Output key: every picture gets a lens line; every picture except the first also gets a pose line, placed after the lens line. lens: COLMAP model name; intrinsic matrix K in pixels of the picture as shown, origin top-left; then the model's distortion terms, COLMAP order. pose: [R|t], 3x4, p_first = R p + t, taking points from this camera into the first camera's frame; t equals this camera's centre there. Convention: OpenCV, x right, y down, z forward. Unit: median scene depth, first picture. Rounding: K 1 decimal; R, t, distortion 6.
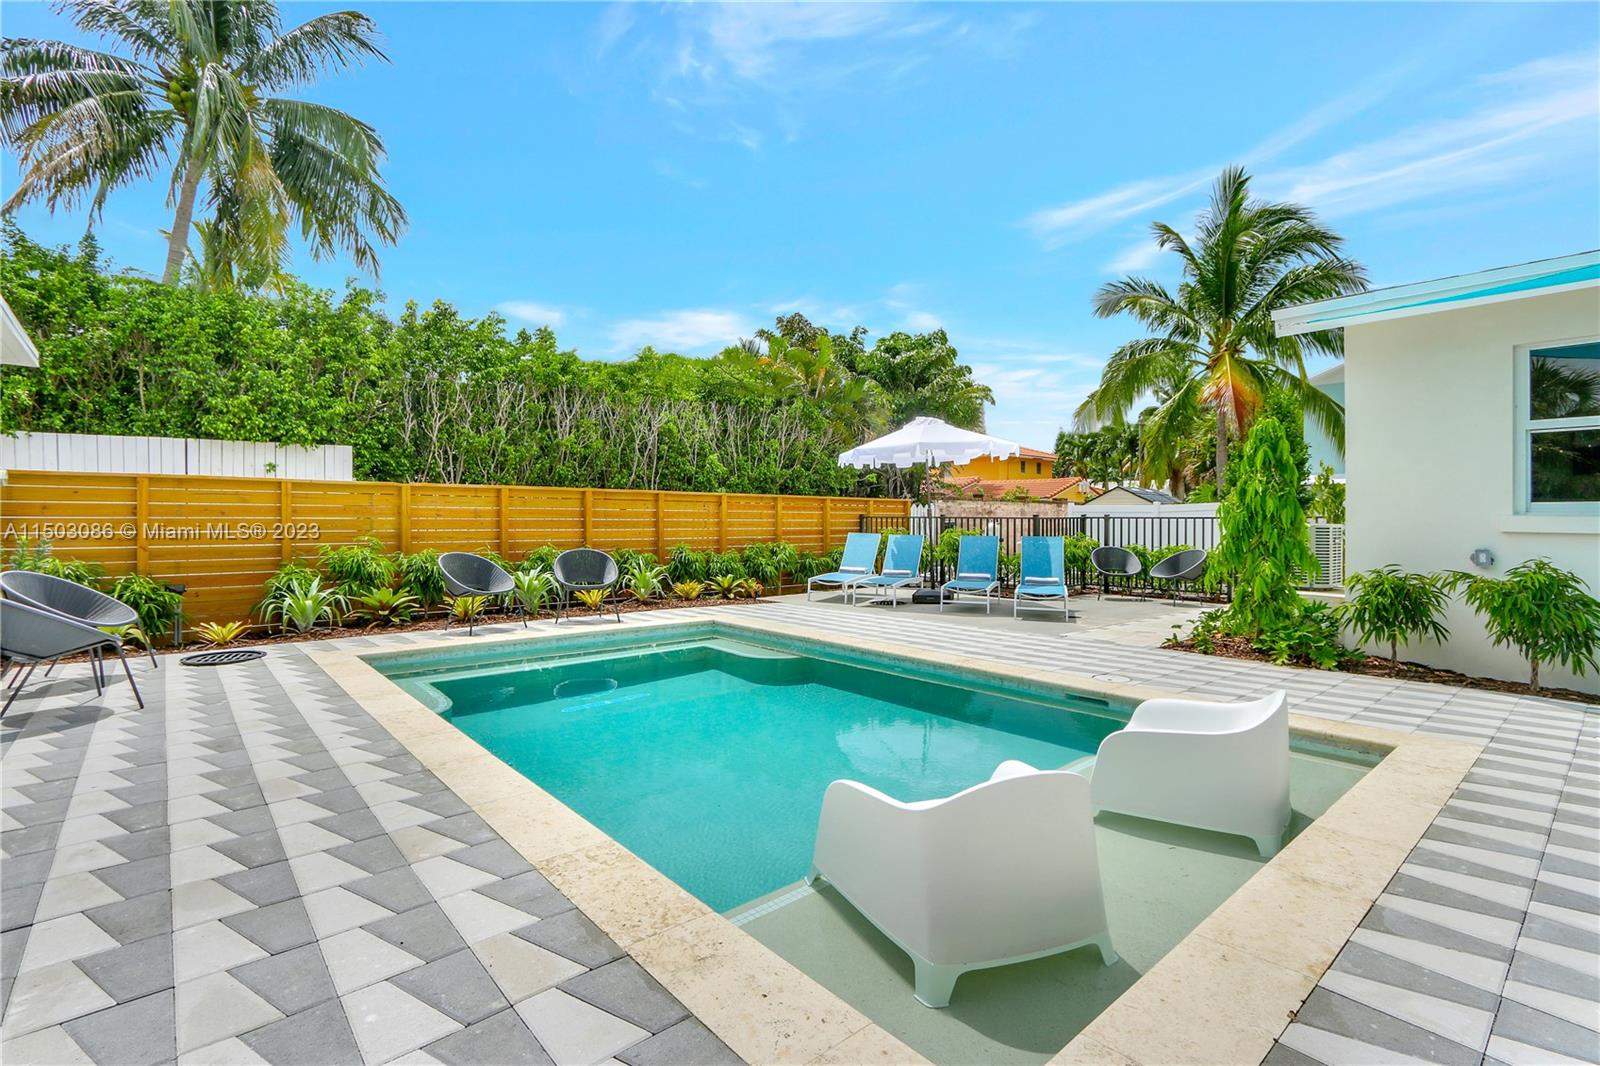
lens RADIAL K [[737.1, 0, 785.3], [0, 737.1, 527.0], [0, 0, 1]] dist [-0.014223, 0.000016]
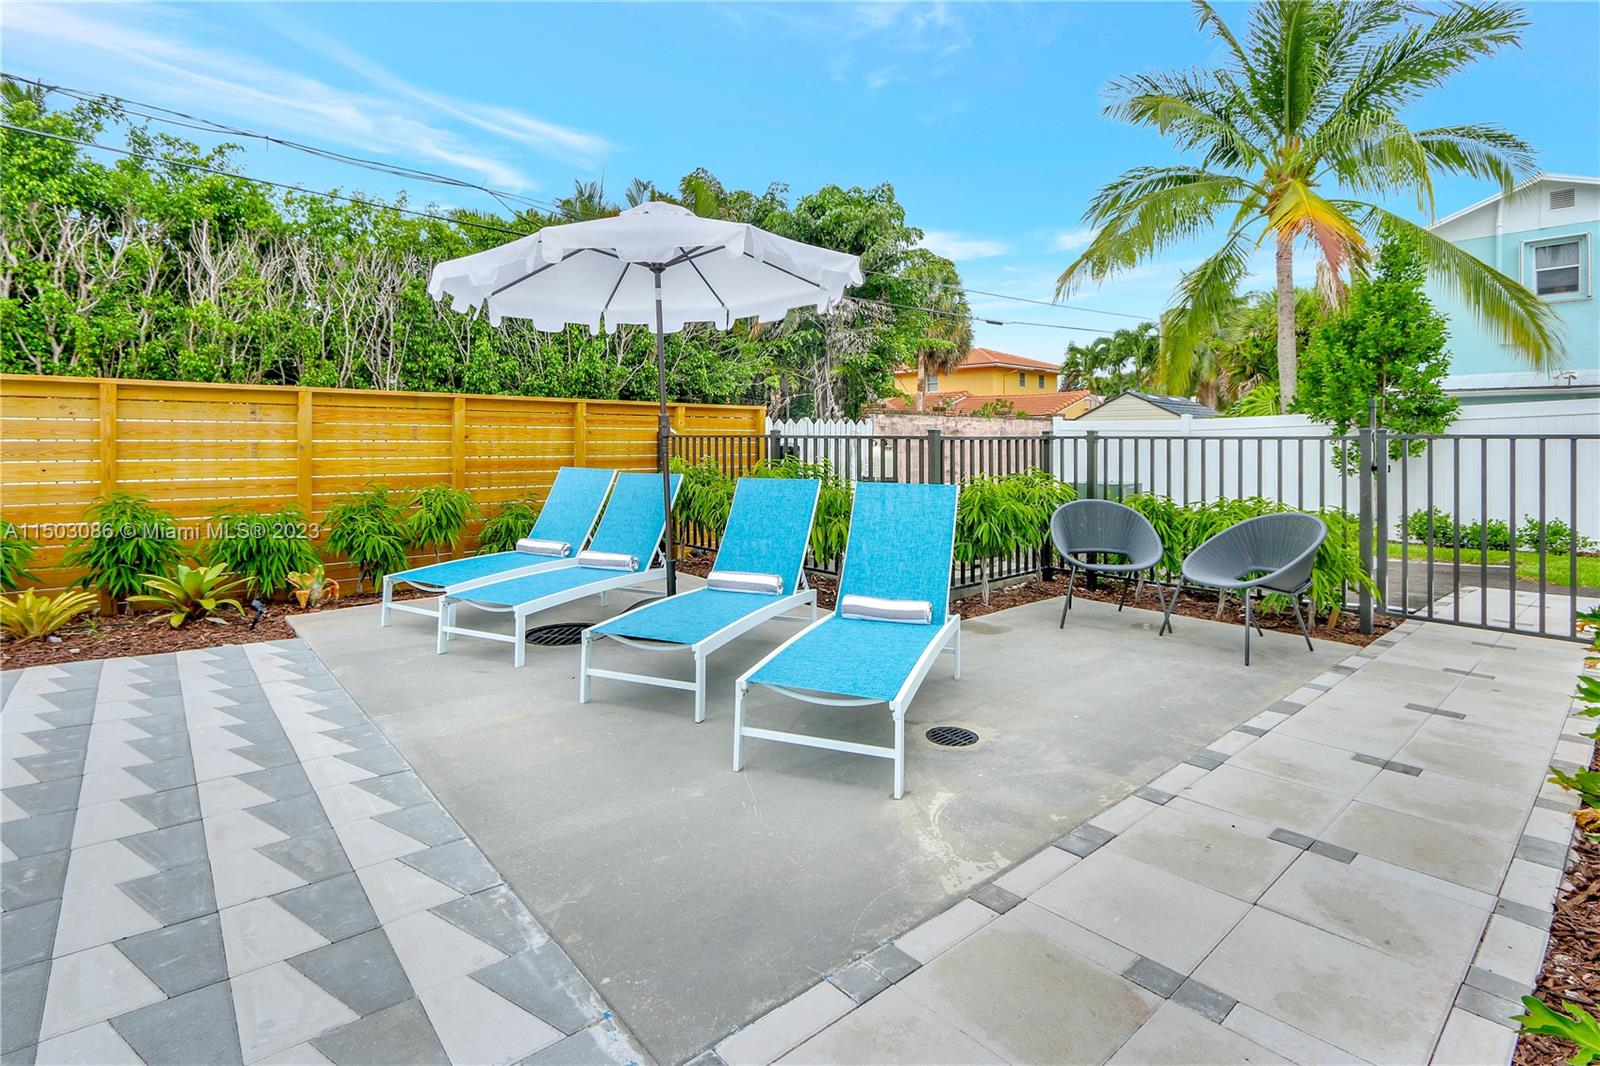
lens RADIAL K [[737.1, 0, 776.0], [0, 737.1, 450.9], [0, 0, 1]] dist [-0.014223, 0.000016]
pose [[0.999571, 0.002403, -0.029175, 0.235160], [-0.002261, 0.999985, 0.004905, -0.005651], [0.029186, -0.004837, 0.999562, 0.490227]]
